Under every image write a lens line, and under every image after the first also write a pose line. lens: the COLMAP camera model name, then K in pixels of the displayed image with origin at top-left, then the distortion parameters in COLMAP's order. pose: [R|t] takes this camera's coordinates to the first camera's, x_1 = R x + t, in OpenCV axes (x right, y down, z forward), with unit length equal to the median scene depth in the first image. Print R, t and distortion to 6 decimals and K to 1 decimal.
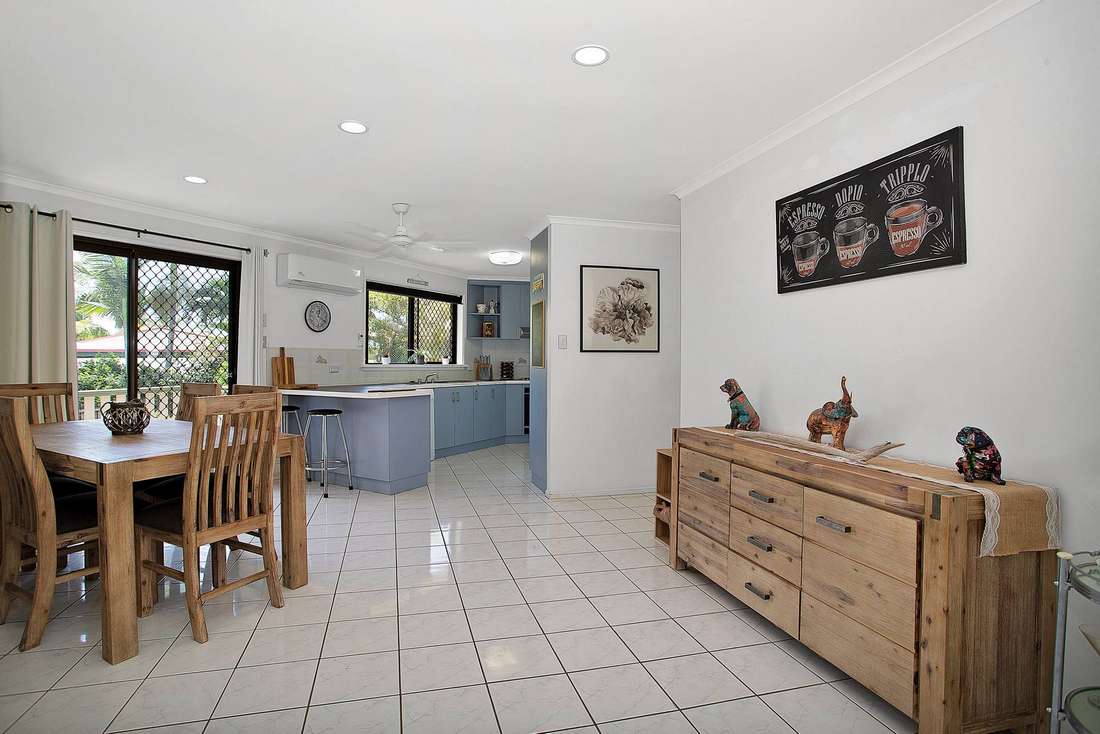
lens RADIAL K [[541.6, 0, 541.4], [0, 541.6, 360.9], [0, 0, 1]] dist [-0.004902, -0.000155]
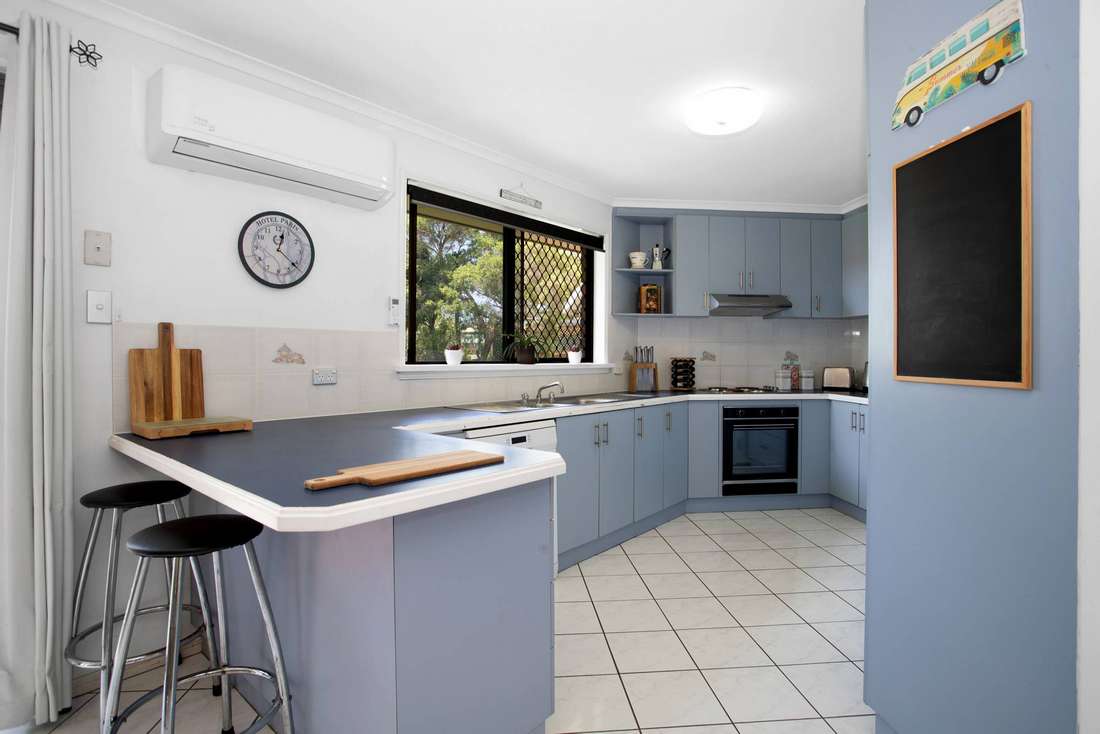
lens RADIAL K [[541.6, 0, 552.6], [0, 541.6, 359.7], [0, 0, 1]] dist [-0.004902, -0.000155]
pose [[0.982399, 0.005129, -0.186726, -0.095027], [-0.002913, 0.999922, 0.012140, -0.003515], [0.186773, -0.011382, 0.982337, 0.460281]]
